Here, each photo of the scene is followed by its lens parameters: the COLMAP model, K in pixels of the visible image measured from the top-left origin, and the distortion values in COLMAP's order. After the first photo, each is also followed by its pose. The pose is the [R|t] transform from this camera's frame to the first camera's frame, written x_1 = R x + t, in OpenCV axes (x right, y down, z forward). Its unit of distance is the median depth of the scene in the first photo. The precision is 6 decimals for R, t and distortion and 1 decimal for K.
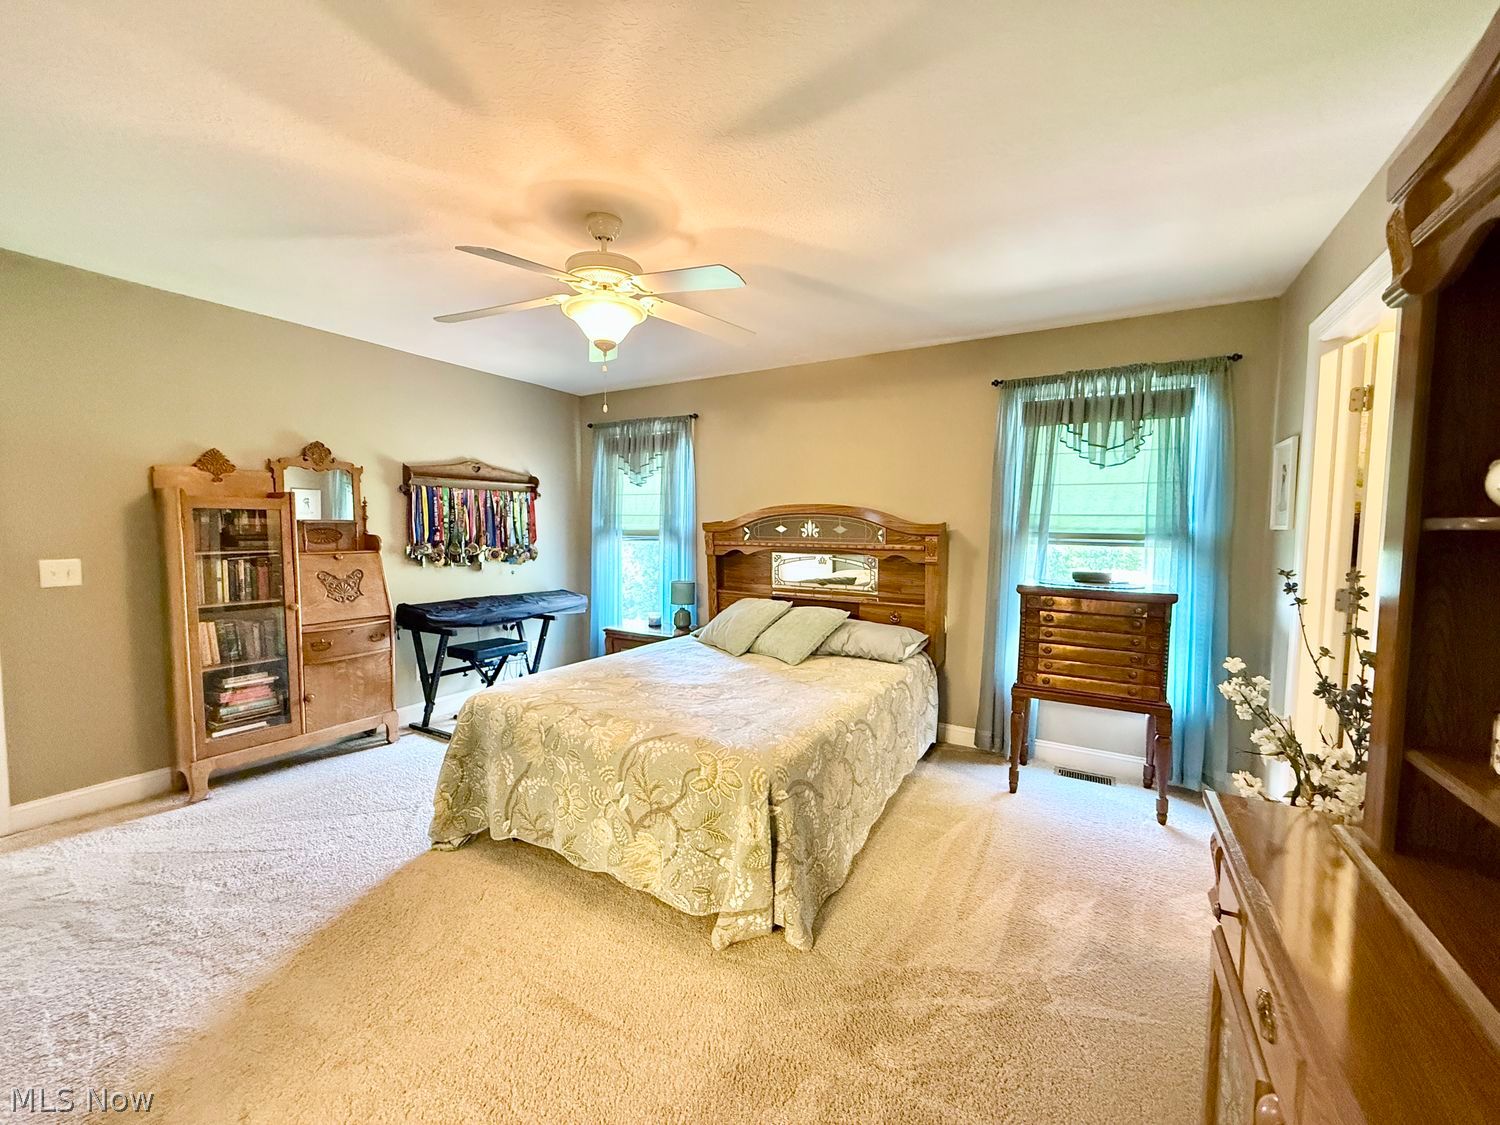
lens RADIAL K [[597.0, 0, 748.0], [0, 597.0, 564.8], [0, 0, 1]] dist [0.000164, 0.000148]
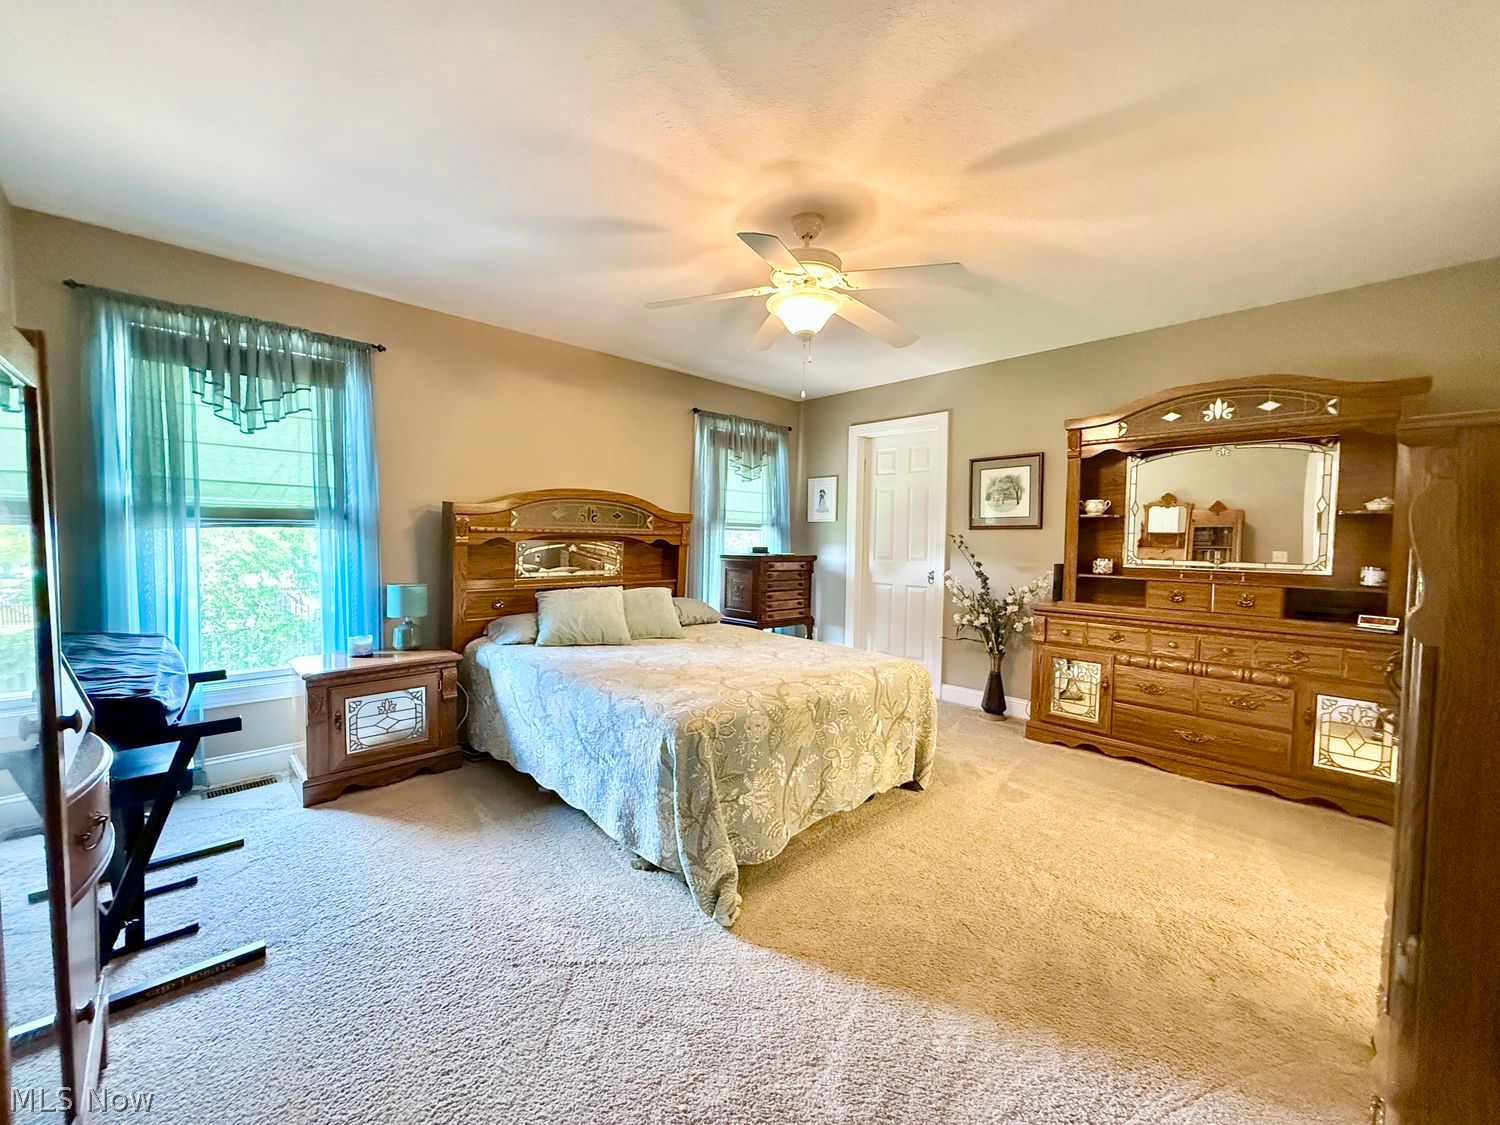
lens RADIAL K [[597.0, 0, 741.7], [0, 597.0, 564.8], [0, 0, 1]] dist [0.000164, 0.000148]
pose [[0.276235, -0.050234, 0.959776, -0.851916], [0.051152, 0.997986, 0.037512, -0.001912], [-0.959728, 0.038732, 0.278248, 0.533487]]
